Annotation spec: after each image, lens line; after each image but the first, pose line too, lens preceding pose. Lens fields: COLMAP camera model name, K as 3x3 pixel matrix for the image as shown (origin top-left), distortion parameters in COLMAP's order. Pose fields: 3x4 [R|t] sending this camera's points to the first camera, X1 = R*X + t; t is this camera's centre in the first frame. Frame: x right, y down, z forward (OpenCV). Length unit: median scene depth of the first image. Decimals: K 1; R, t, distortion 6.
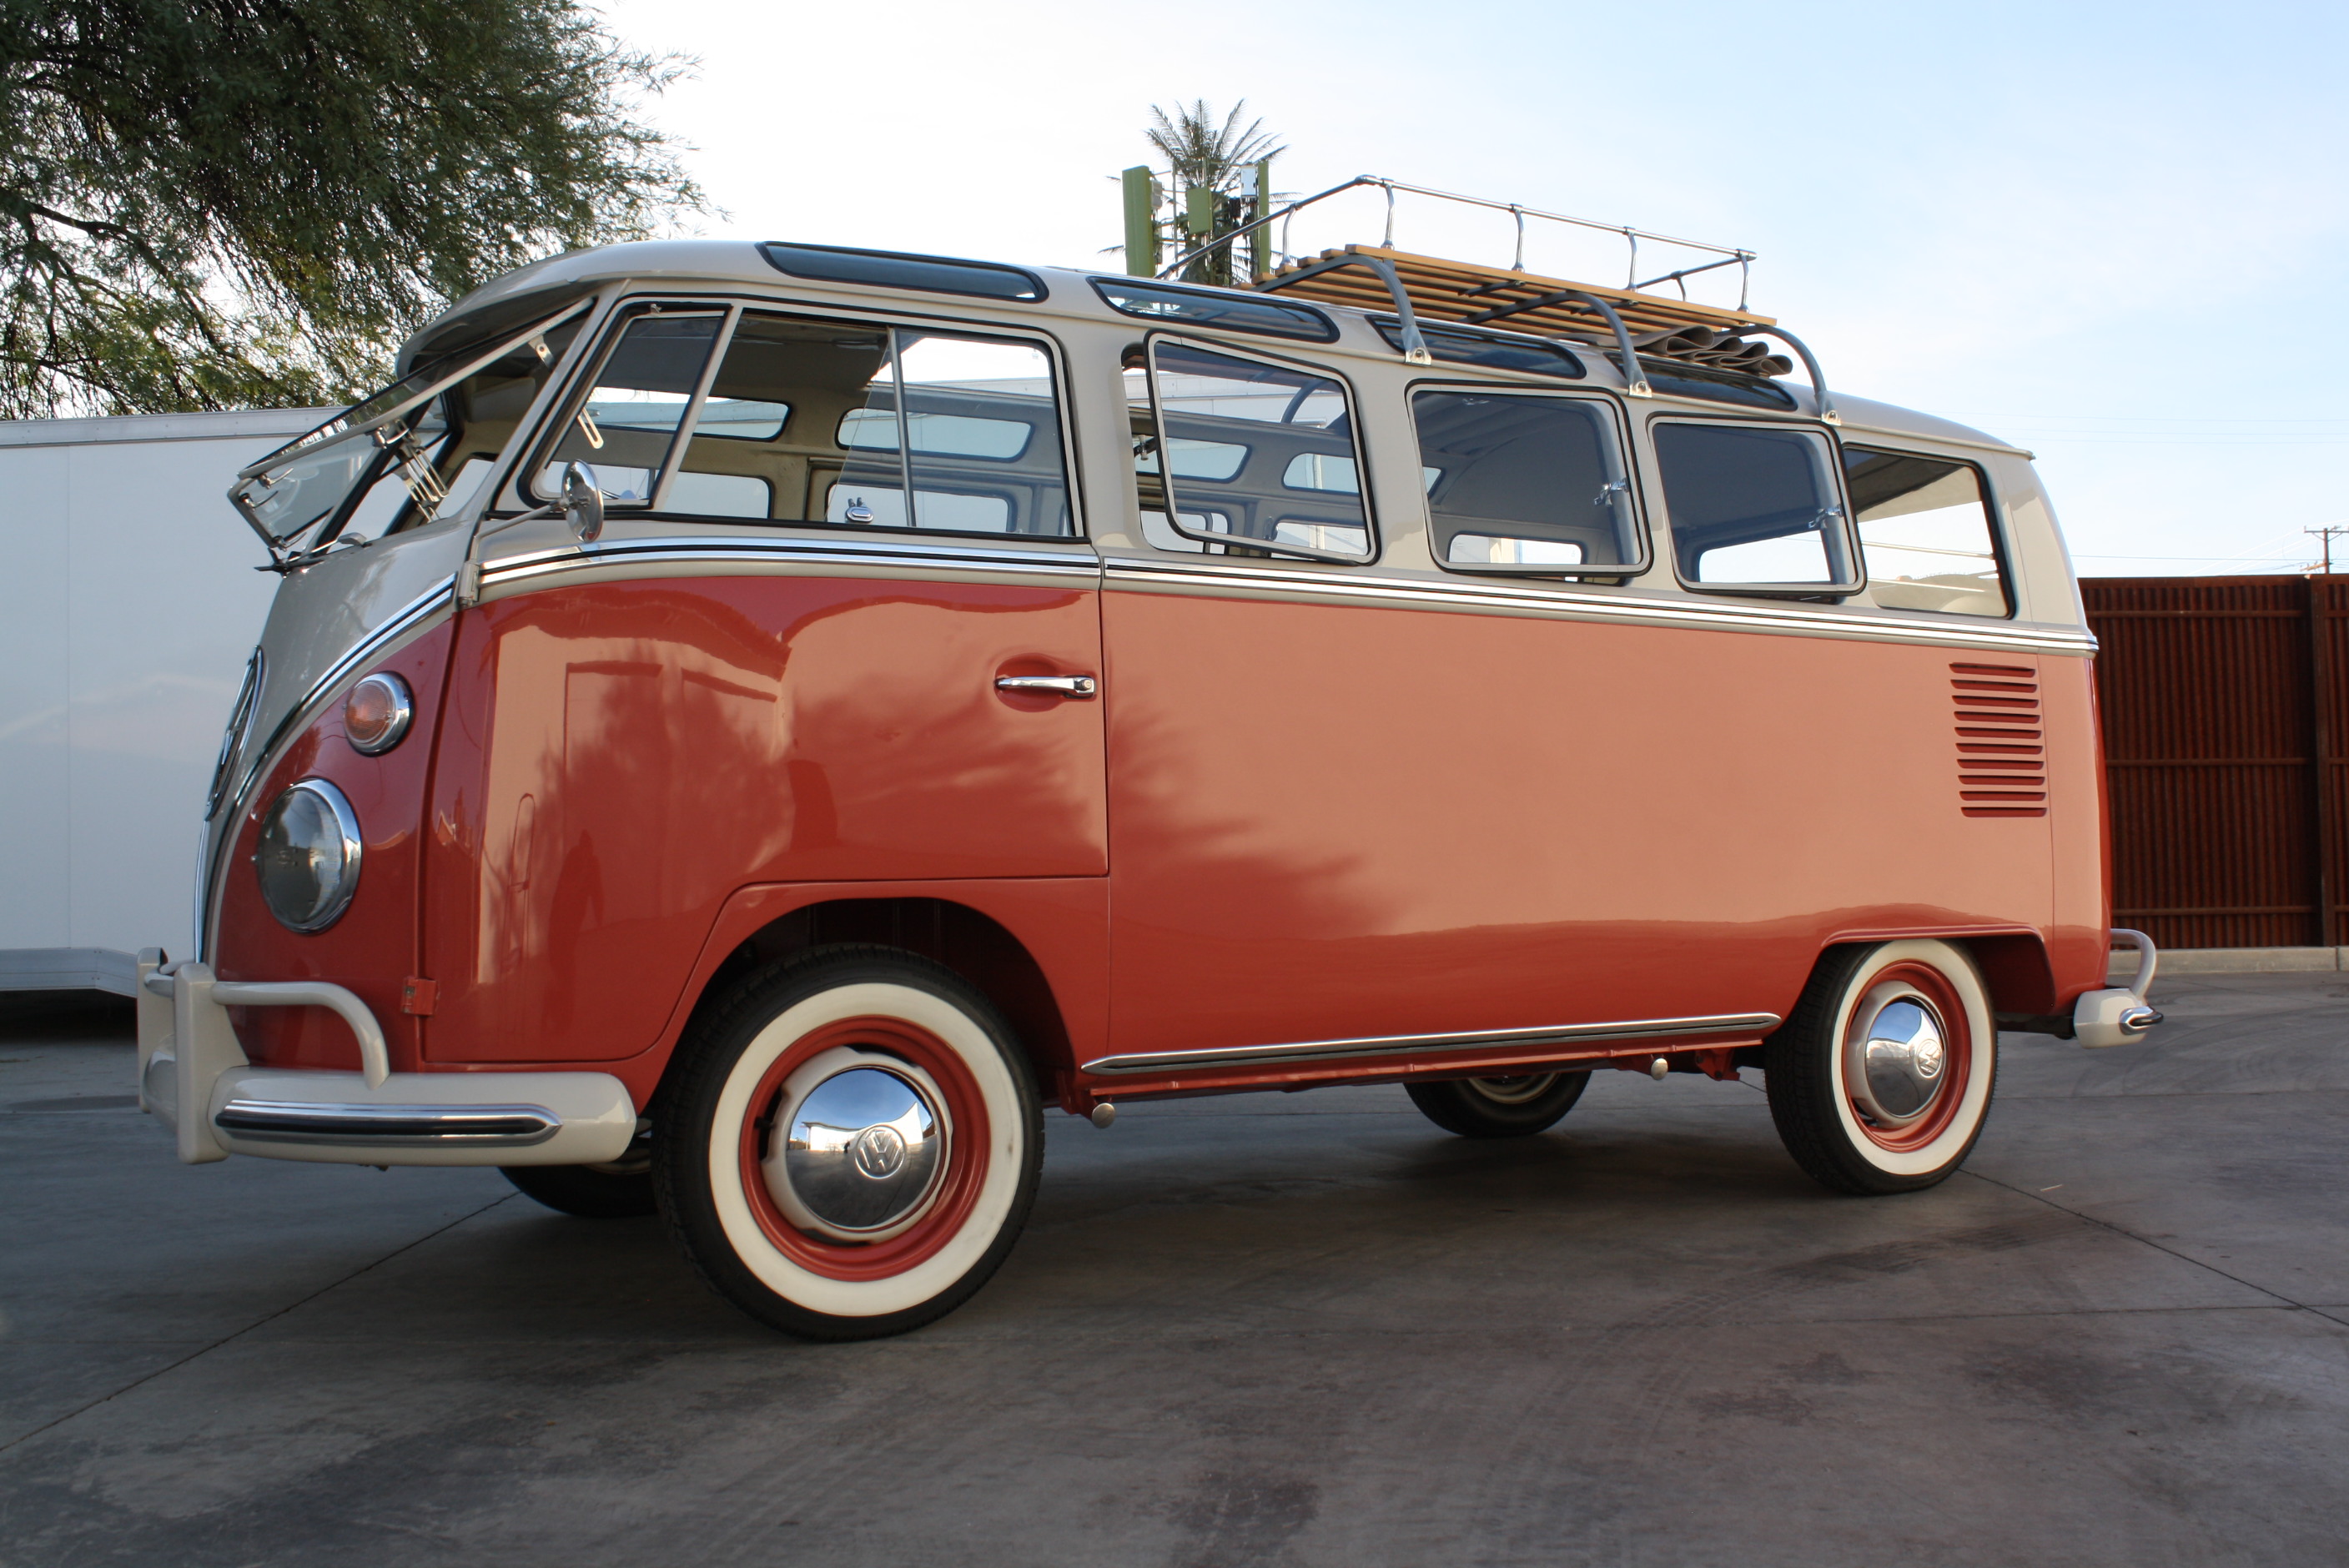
lens RADIAL K [[2118.2, 0, 1125.1], [0, 2118.2, 793.0], [0, 0, 1]] dist [-0.123340, 0.015359]
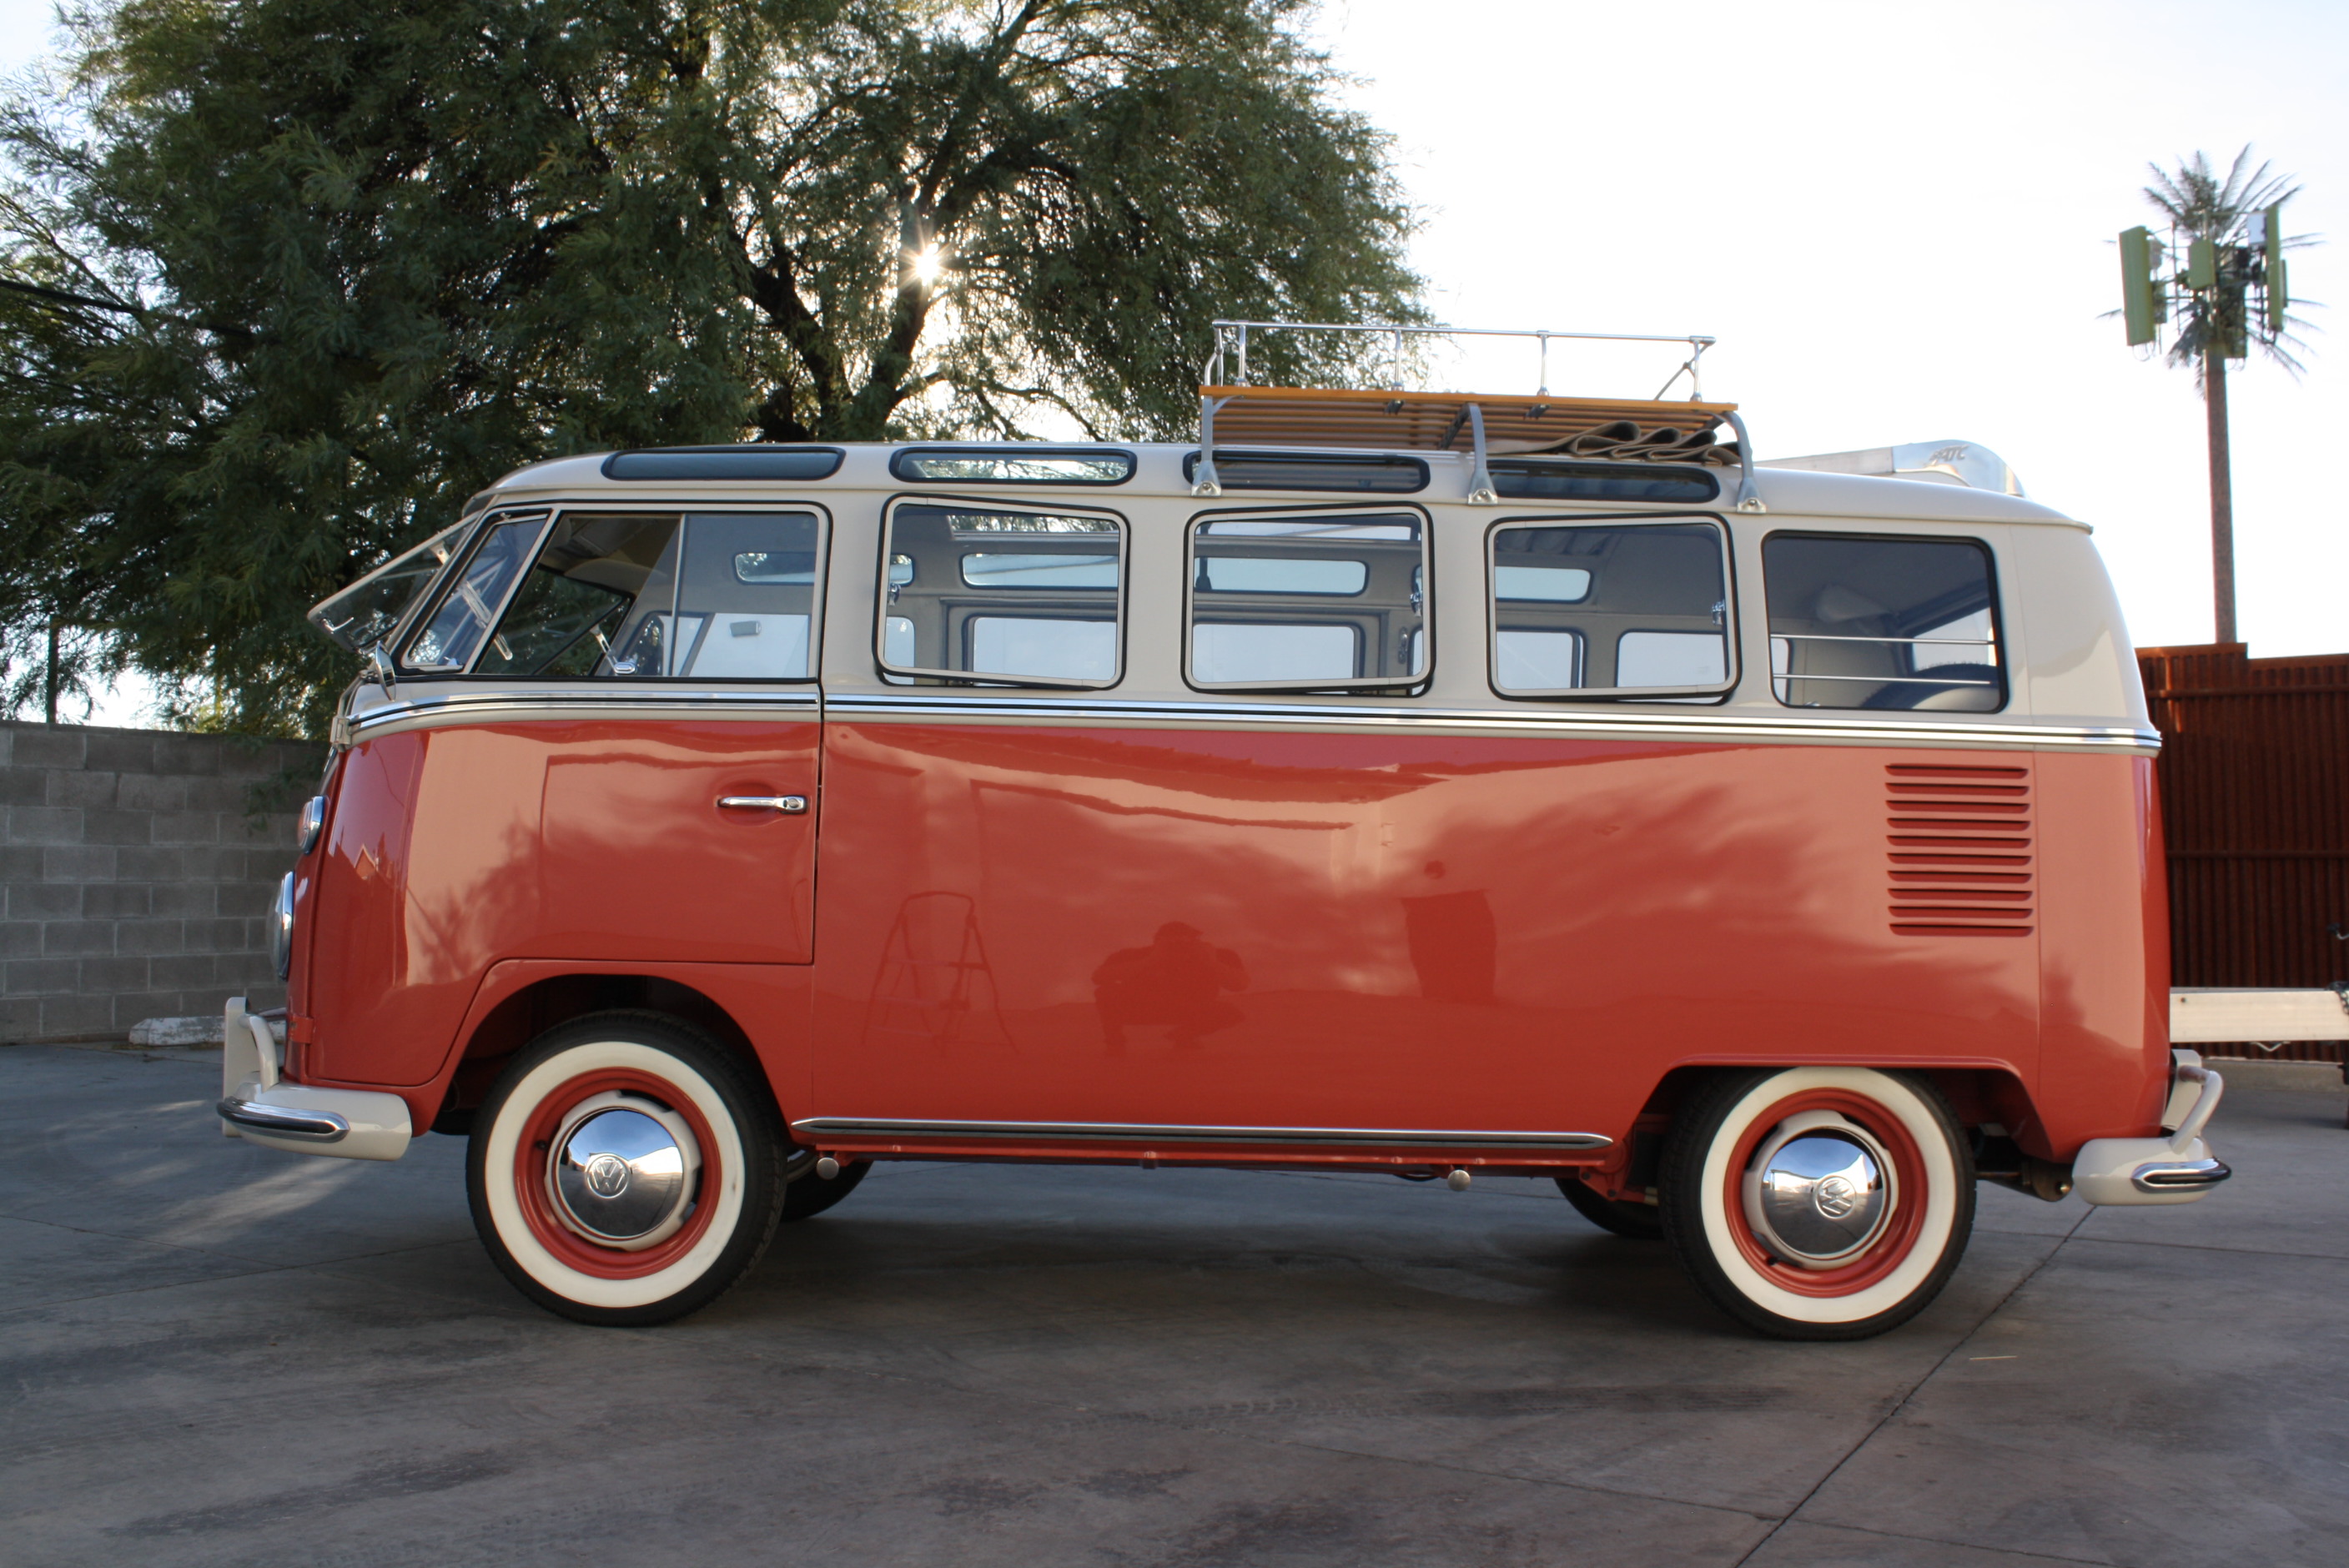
lens RADIAL K [[1955.1, 0, 1202.7], [0, 1955.1, 824.8], [0, 0, 1]] dist [-0.153760, 0.119219]
pose [[0.874784, 0.007828, -0.484451, 0.526287], [-0.013635, 0.999871, -0.008465, -0.024338], [0.484322, 0.014010, 0.874778, 0.117202]]
